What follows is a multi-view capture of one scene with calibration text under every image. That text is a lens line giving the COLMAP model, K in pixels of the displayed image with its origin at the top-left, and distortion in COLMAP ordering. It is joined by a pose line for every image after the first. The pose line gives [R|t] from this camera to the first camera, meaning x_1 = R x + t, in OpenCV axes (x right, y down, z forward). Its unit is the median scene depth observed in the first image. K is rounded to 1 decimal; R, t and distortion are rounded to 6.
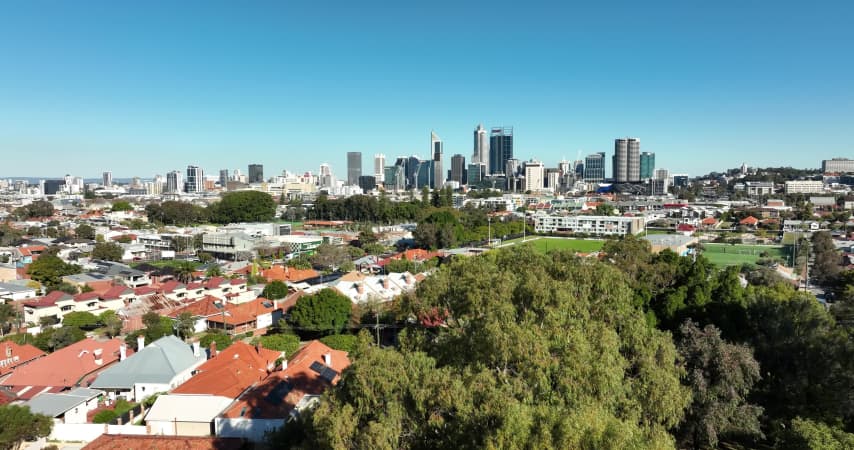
lens RADIAL K [[599.7, 0, 430.5], [0, 599.7, 223.4], [0, 0, 1]] dist [-0.000788, 0.013678]
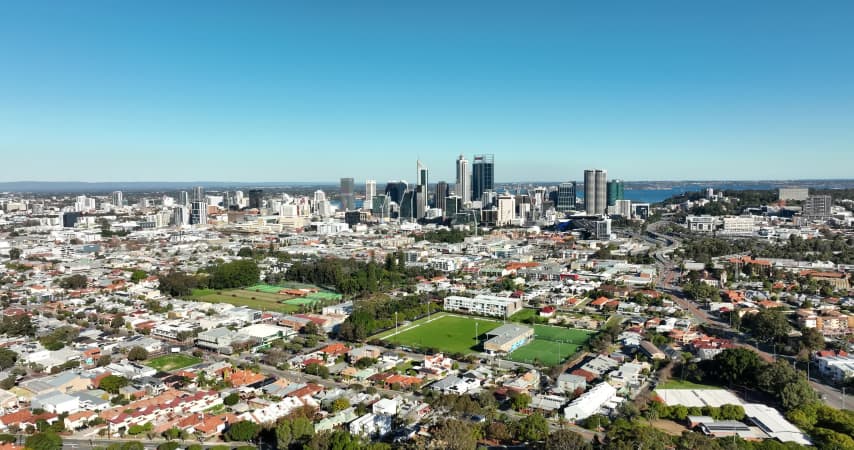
lens RADIAL K [[599.7, 0, 430.0], [0, 599.7, 218.2], [0, 0, 1]] dist [-0.000788, 0.013678]
pose [[0.999947, -0.004109, -0.009446, 0.111068], [0.004017, 0.999944, -0.009818, -0.126701], [0.009485, 0.009780, 0.999907, -0.257621]]
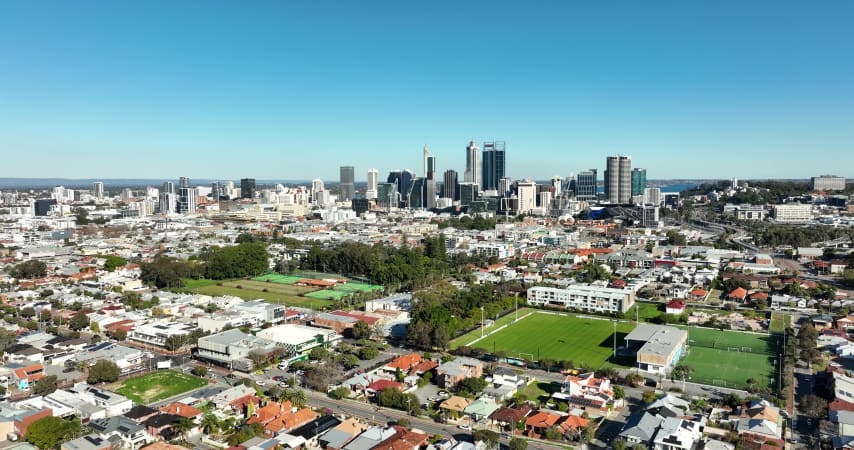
lens RADIAL K [[599.7, 0, 430.6], [0, 599.7, 224.6], [0, 0, 1]] dist [-0.000788, 0.013678]
pose [[0.999922, -0.001631, 0.012378, -0.000797], [0.001597, 0.999995, 0.002770, -0.086533], [-0.012383, -0.002750, 0.999920, -0.005737]]
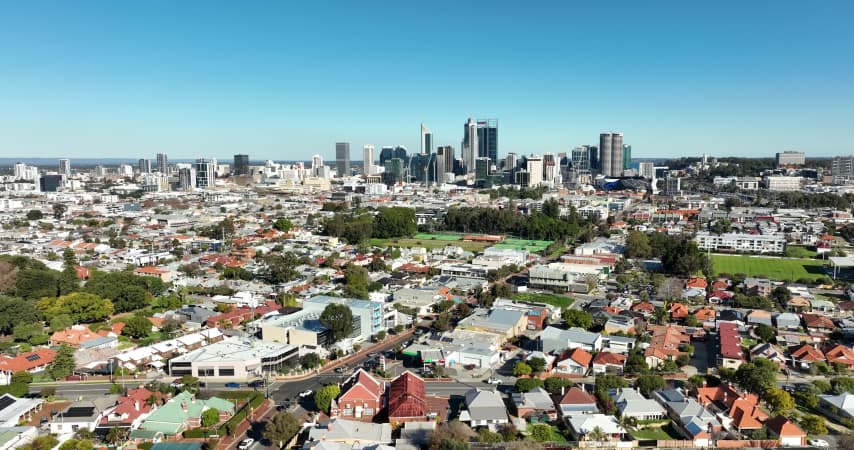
lens RADIAL K [[599.7, 0, 432.7], [0, 599.7, 221.3], [0, 0, 1]] dist [-0.000788, 0.013678]
pose [[0.992412, -0.014079, 0.122148, -0.358833], [0.010204, 0.999426, 0.032291, -0.061194], [-0.122533, -0.030800, 0.991986, -0.099171]]
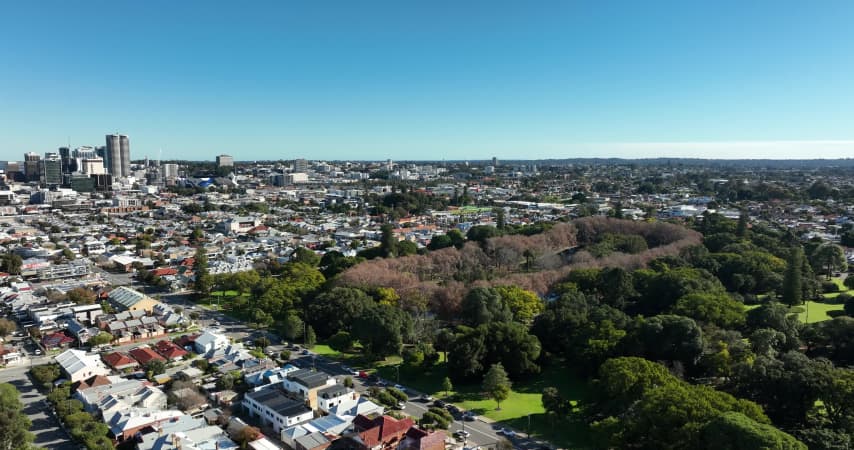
lens RADIAL K [[601.5, 0, 428.0], [0, 601.5, 224.2], [0, 0, 1]] dist [0.007030, 0.004455]
pose [[0.254207, -0.101247, 0.961835, -1.727433], [0.071134, 0.993769, 0.085809, -0.099434], [-0.964530, 0.046606, 0.259826, 0.516276]]
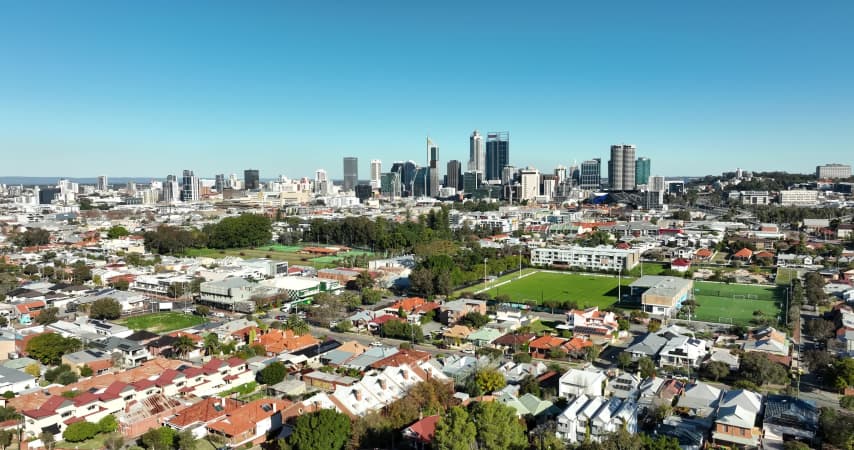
lens RADIAL K [[599.7, 0, 430.7], [0, 599.7, 224.3], [0, 0, 1]] dist [-0.000788, 0.013678]
pose [[0.999975, -0.002616, 0.006596, -0.000343], [0.002586, 0.999987, 0.004505, -0.041138], [-0.006608, -0.004487, 0.999968, -0.002624]]
